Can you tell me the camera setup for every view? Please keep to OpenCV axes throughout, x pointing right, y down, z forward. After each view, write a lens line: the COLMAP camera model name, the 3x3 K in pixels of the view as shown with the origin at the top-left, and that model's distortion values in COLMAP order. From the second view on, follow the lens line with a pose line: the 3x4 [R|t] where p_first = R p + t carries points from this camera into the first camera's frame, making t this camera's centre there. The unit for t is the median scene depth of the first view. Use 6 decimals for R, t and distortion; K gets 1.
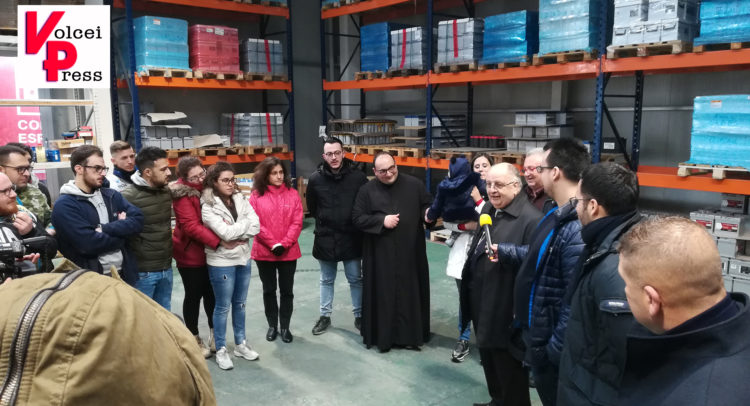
lens RADIAL K [[592.9, 0, 378.2], [0, 592.9, 207.9], [0, 0, 1]] dist [0.063385, -0.076908]
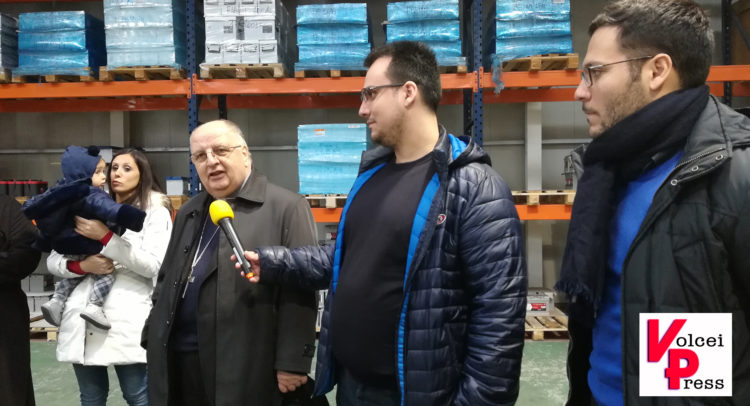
lens RADIAL K [[592.9, 0, 378.2], [0, 592.9, 207.9], [0, 0, 1]] dist [0.063385, -0.076908]
pose [[0.700522, -0.013594, 0.713501, -0.052885], [0.112611, 0.989398, -0.091712, 0.042719], [-0.704689, 0.144594, 0.694626, 0.269780]]
